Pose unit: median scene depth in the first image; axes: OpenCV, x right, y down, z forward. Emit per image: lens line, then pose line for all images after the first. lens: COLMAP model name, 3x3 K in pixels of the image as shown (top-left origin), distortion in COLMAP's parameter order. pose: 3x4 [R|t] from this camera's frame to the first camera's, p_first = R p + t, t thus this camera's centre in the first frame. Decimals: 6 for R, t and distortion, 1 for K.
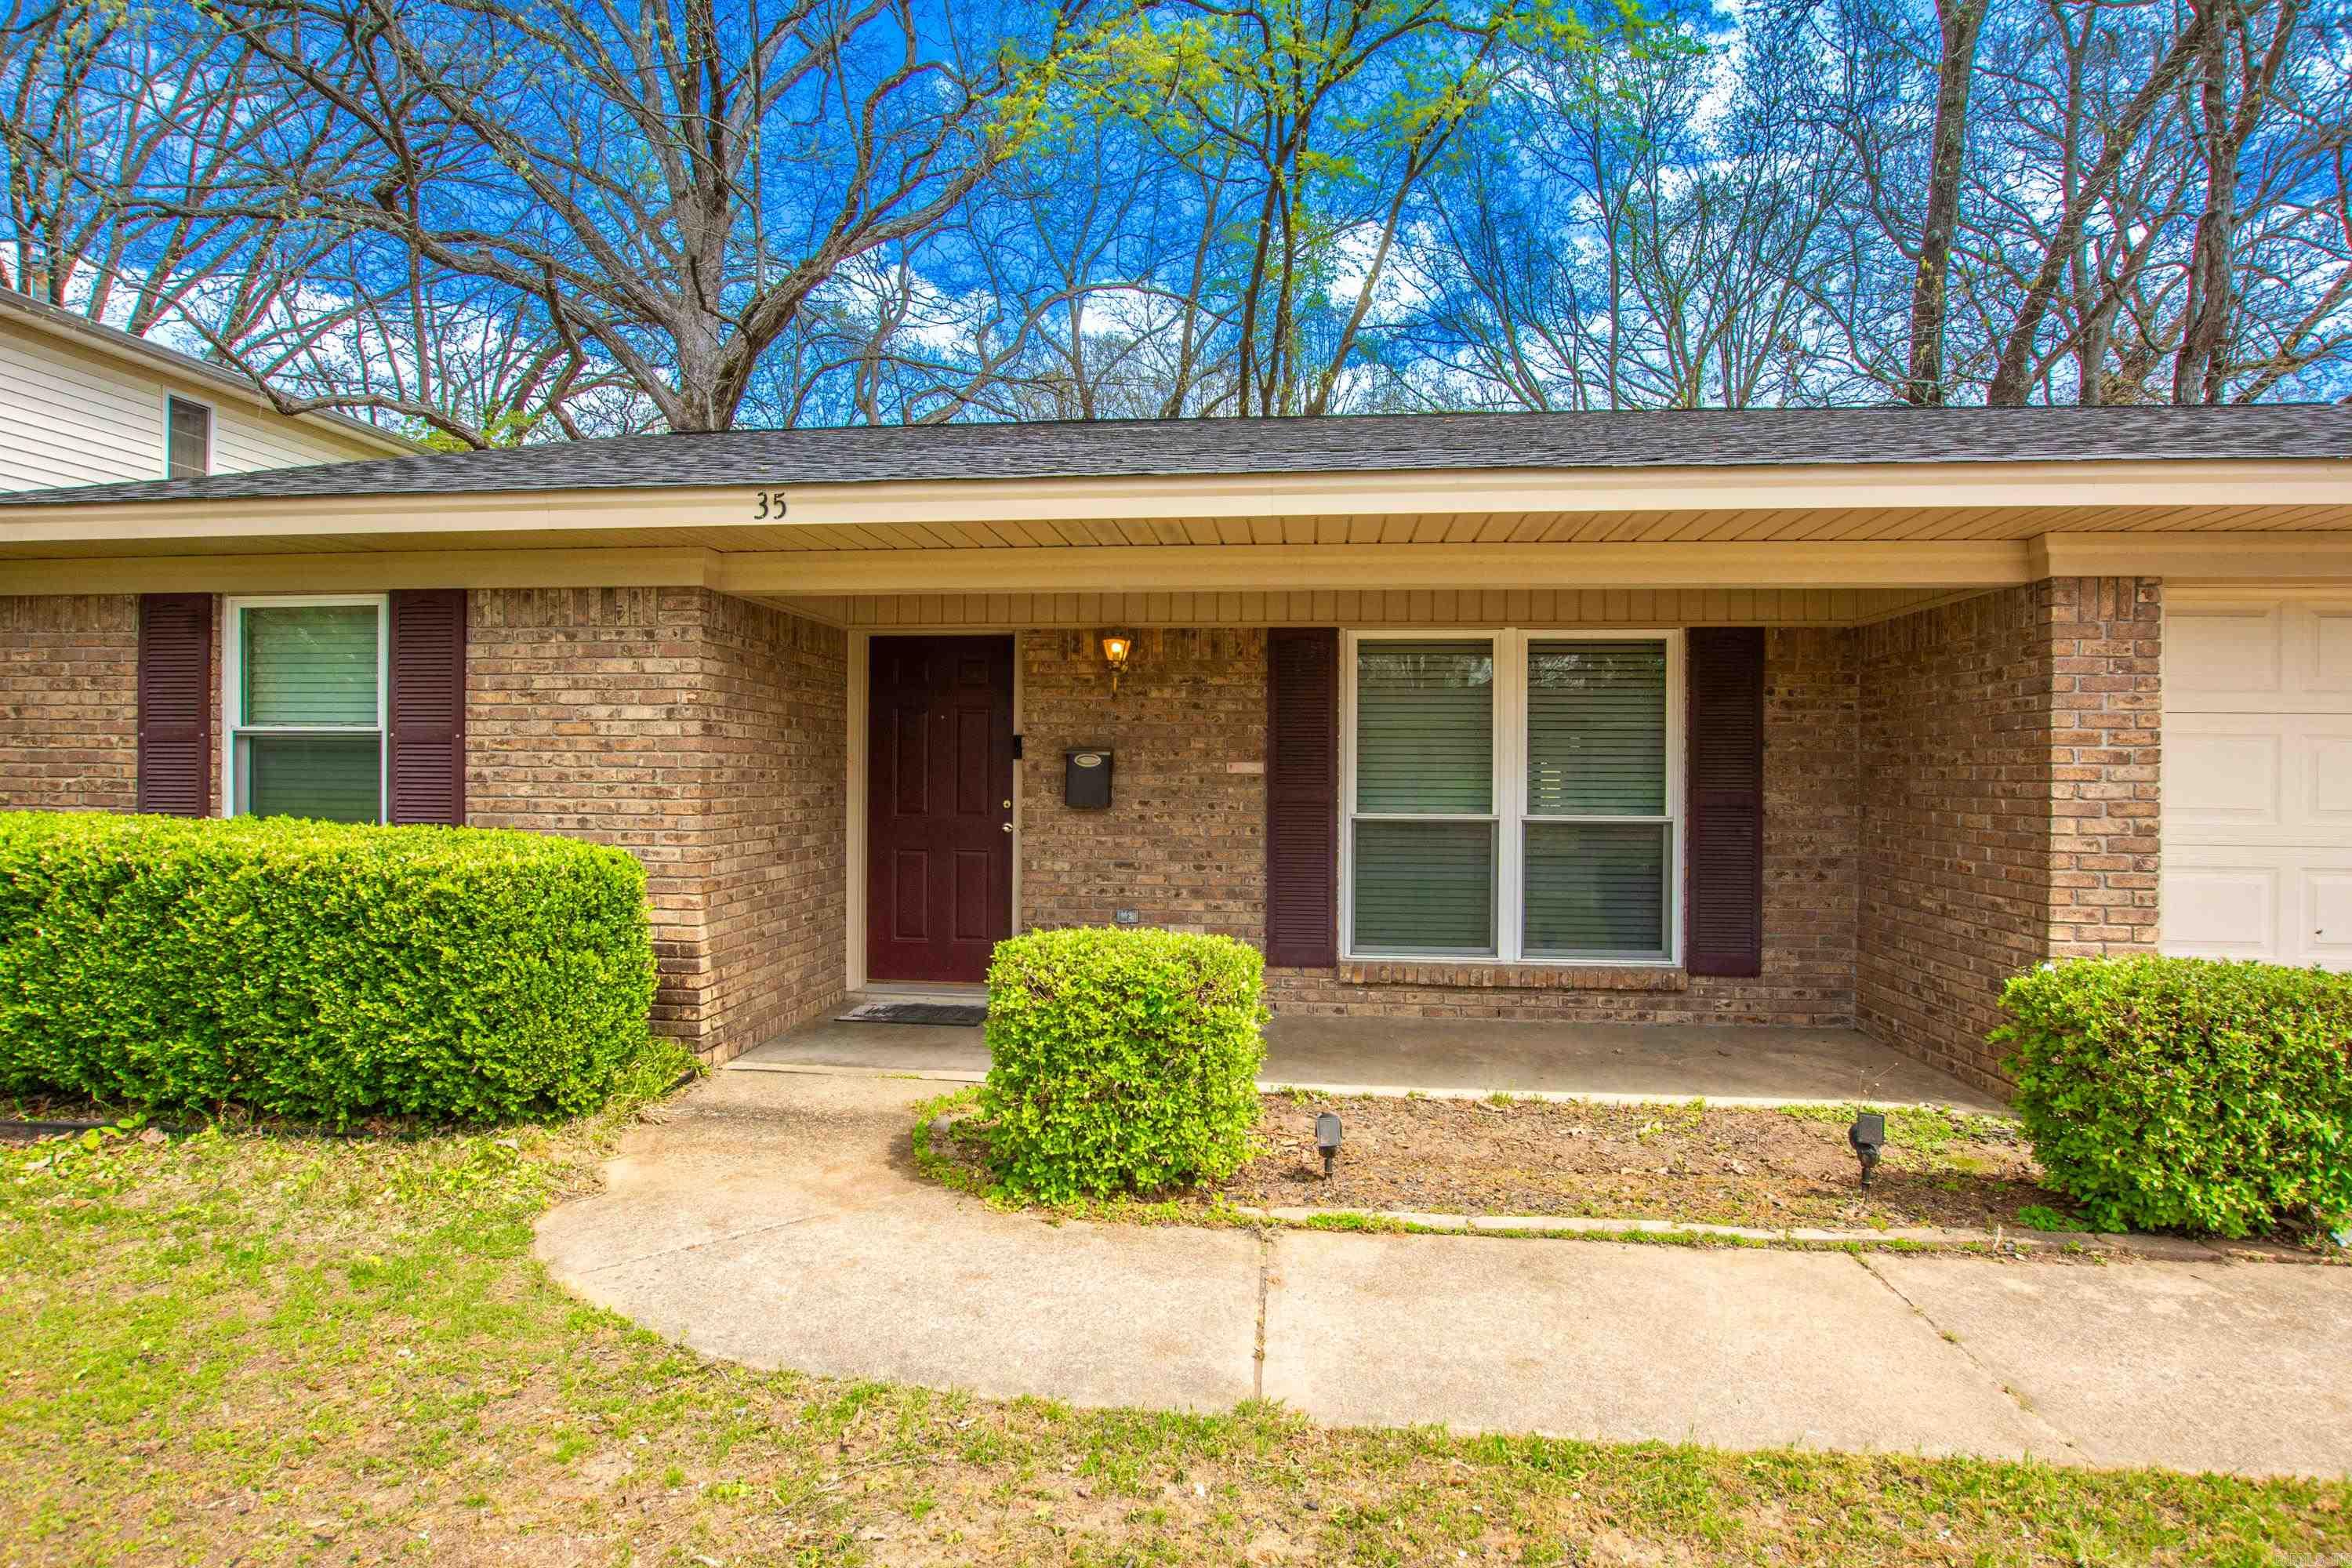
lens RADIAL K [[1163.9, 0, 1174.0], [0, 1163.9, 775.7], [0, 0, 1]] dist [-0.024792, 0.000546]
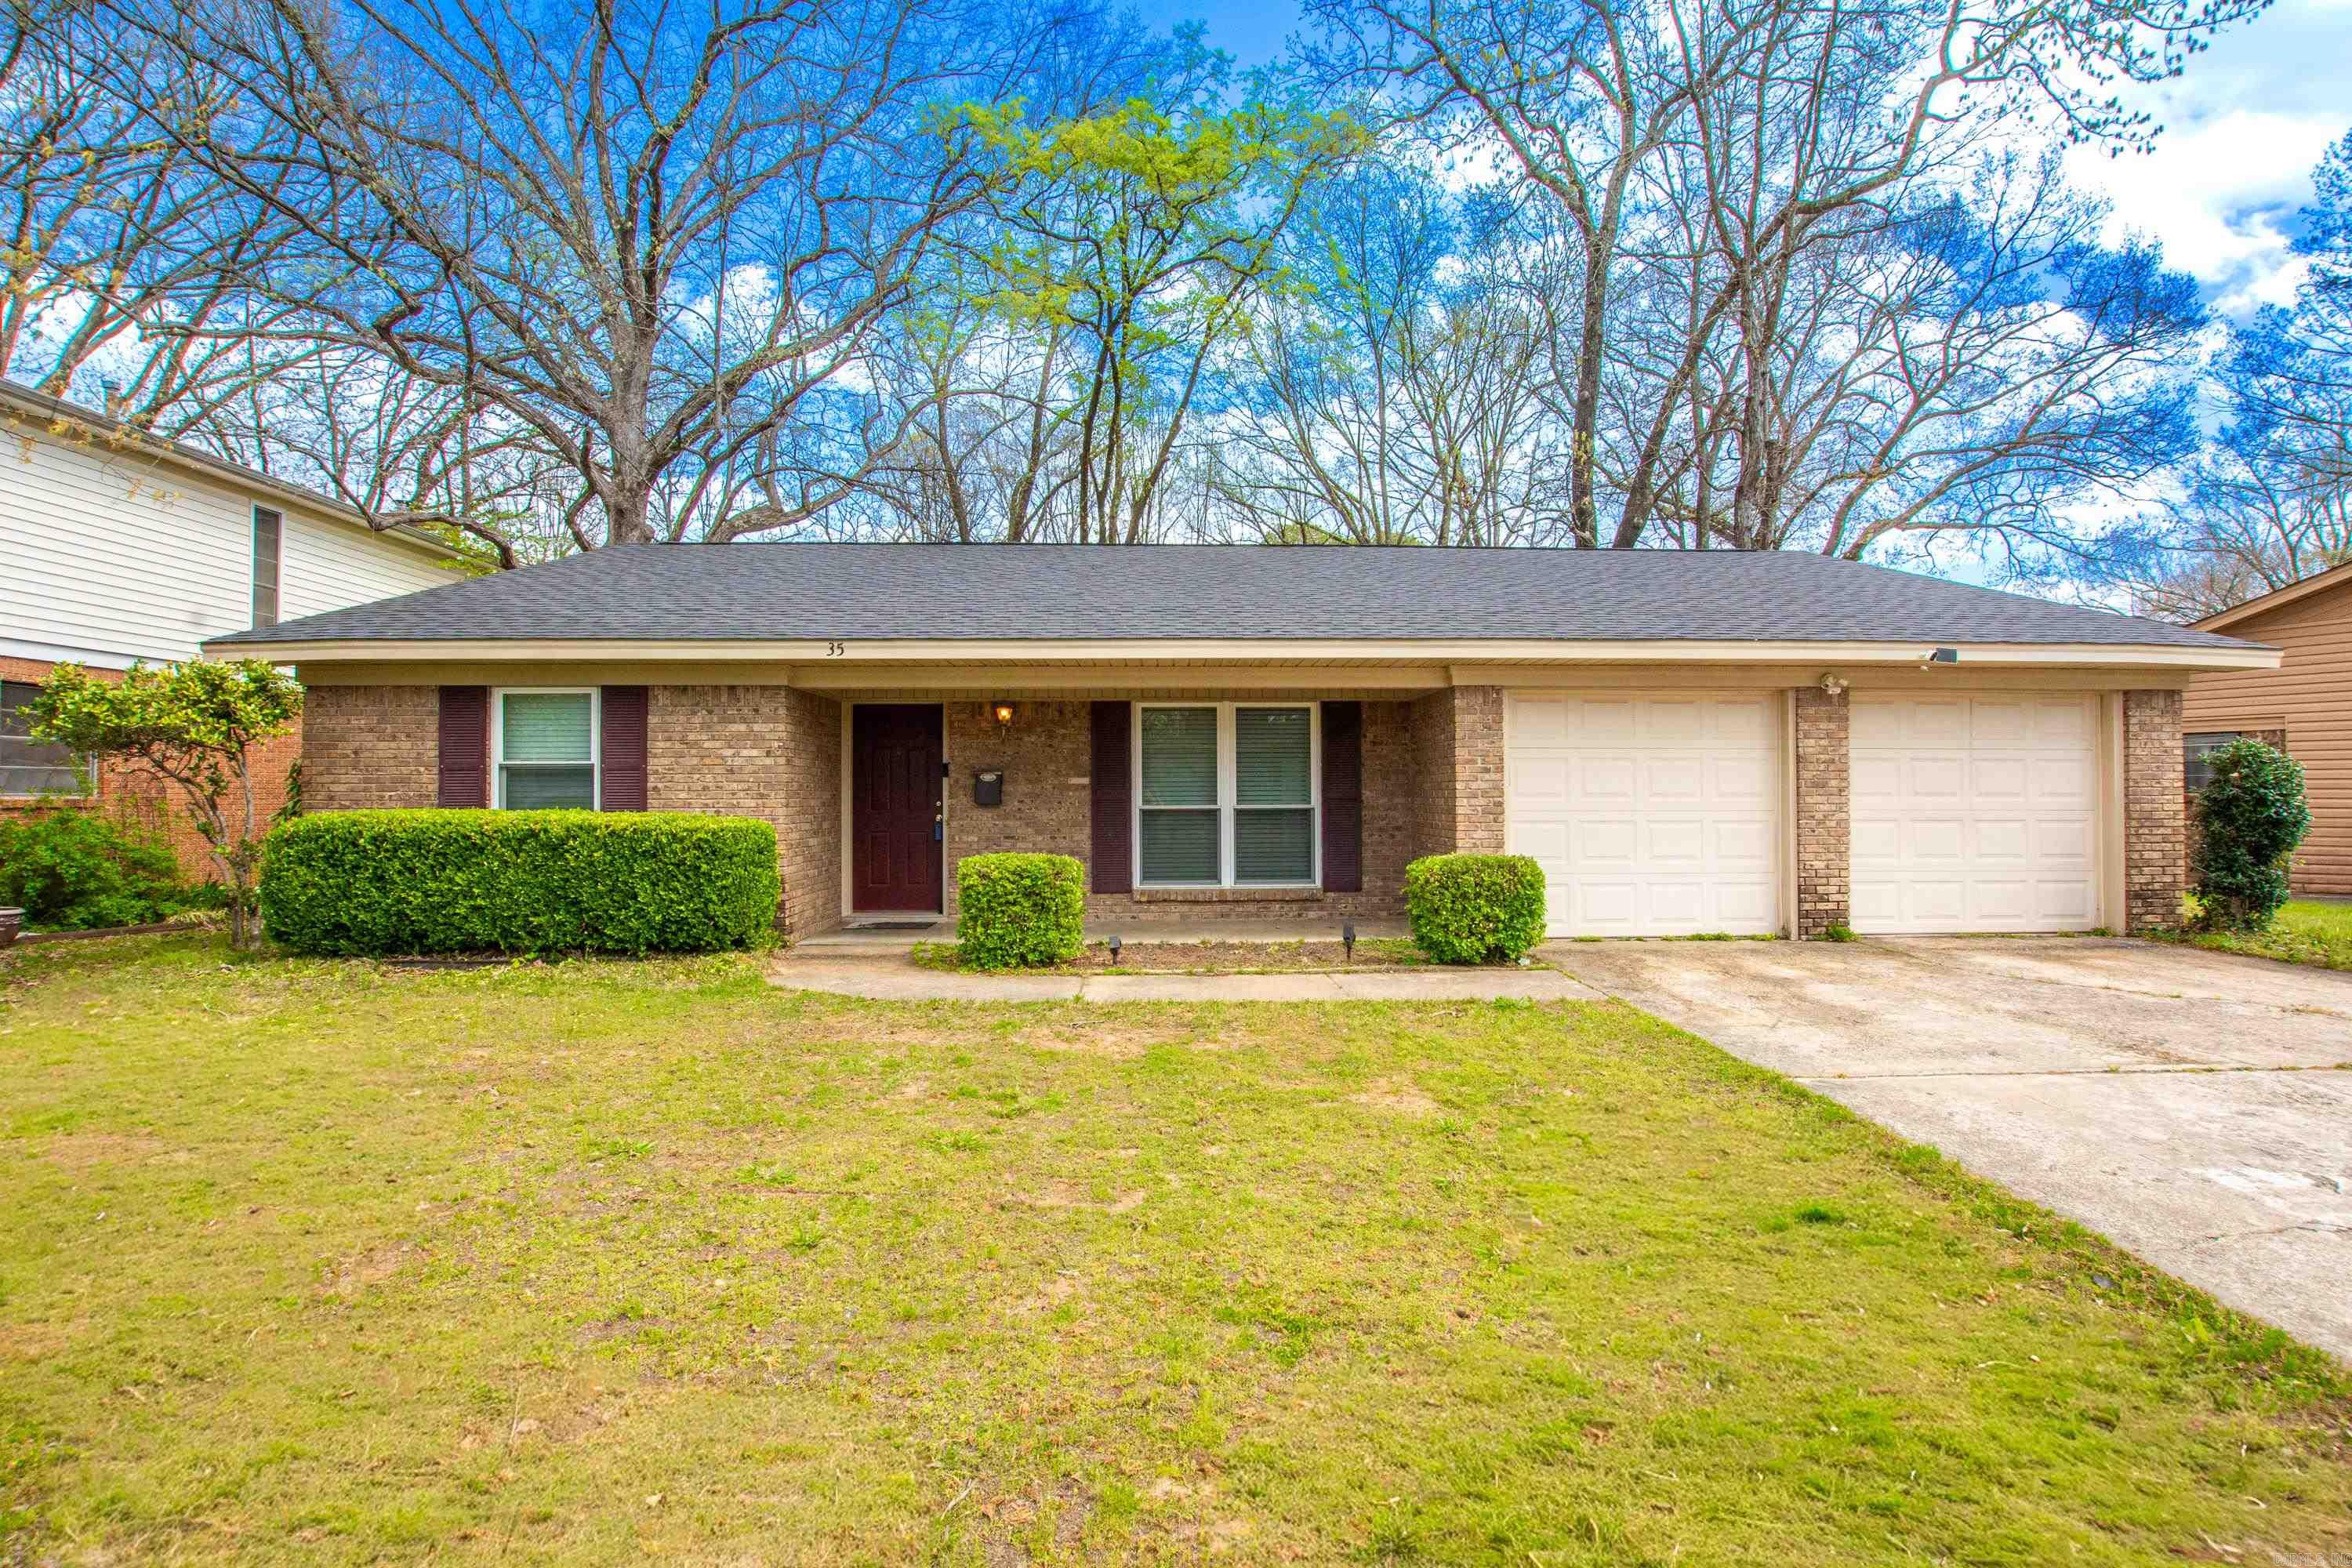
lens RADIAL K [[1048.9, 0, 1186.1], [0, 1048.9, 762.3], [0, 0, 1]] dist [-0.022084, 0.000640]
pose [[0.988571, -0.007620, 0.150566, -0.022215], [0.012418, 0.999444, -0.030951, 0.021150], [-0.150247, 0.032467, 0.988115, -0.753551]]
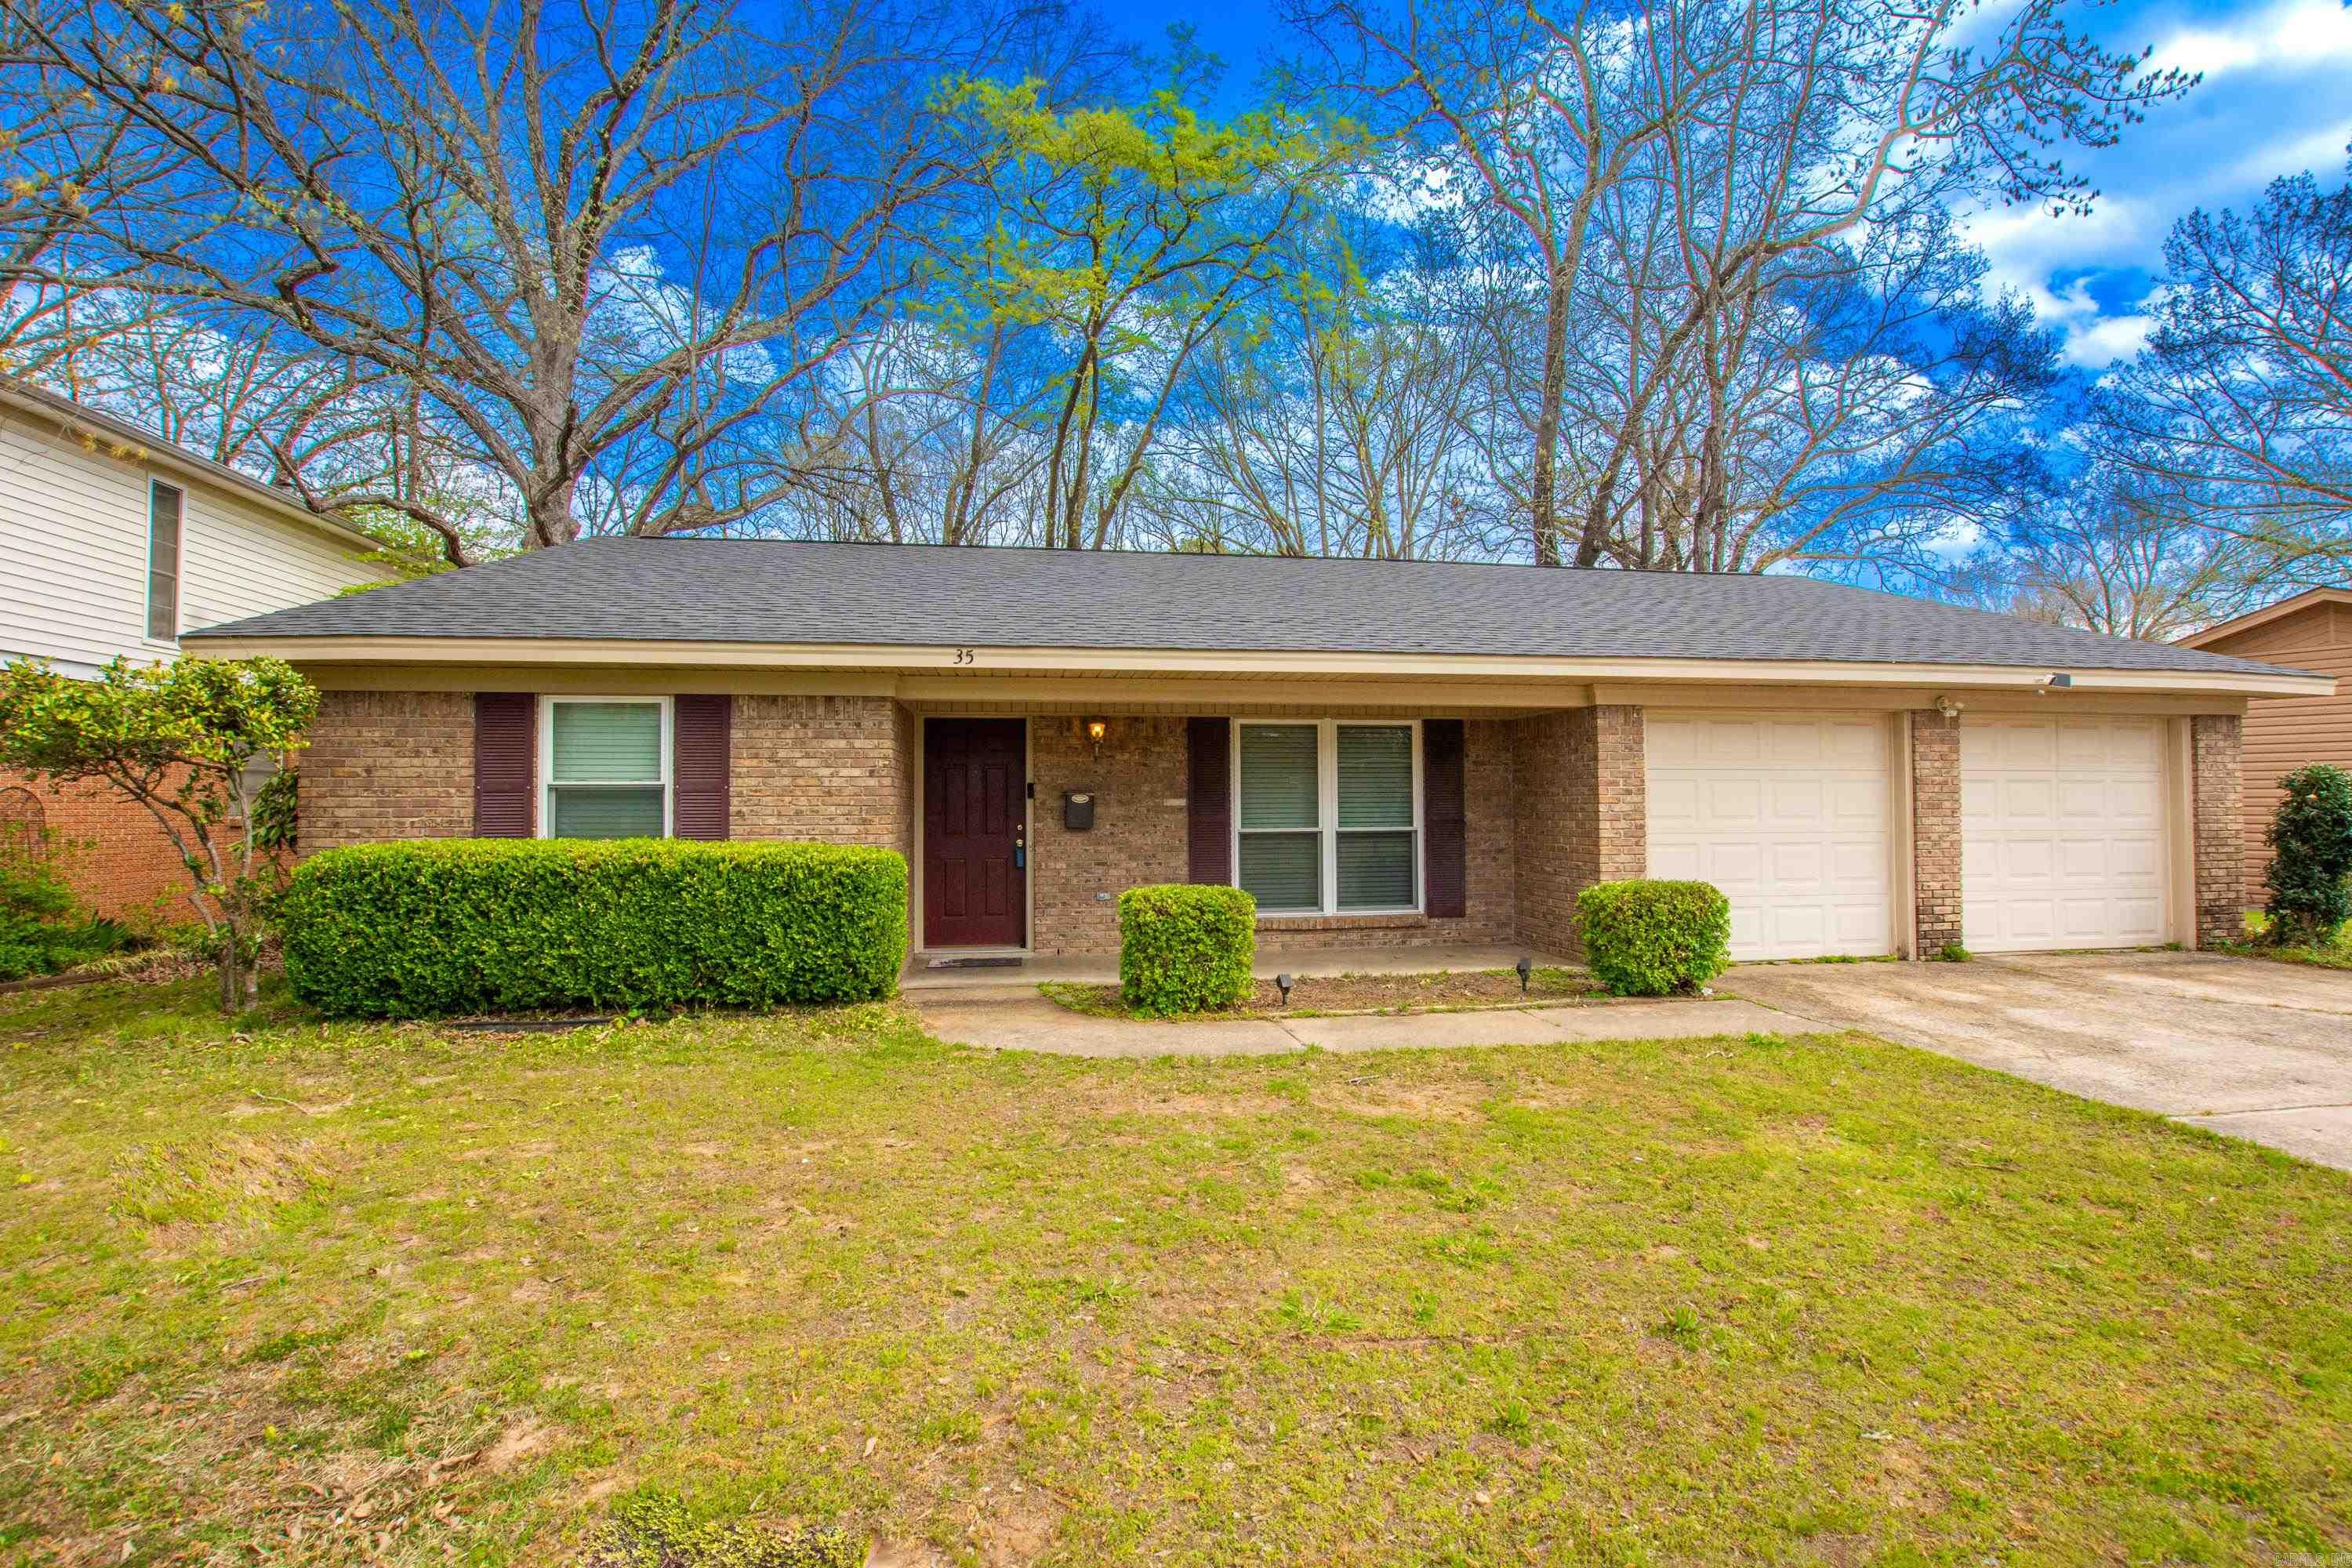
lens RADIAL K [[1055.4, 0, 1215.4], [0, 1055.4, 771.7], [0, 0, 1]] dist [-0.023947, 0.000855]
pose [[0.963883, -0.004301, 0.266292, -0.356454], [0.014164, 0.999282, -0.035129, 0.004393], [-0.265950, 0.037632, 0.963252, -0.565807]]
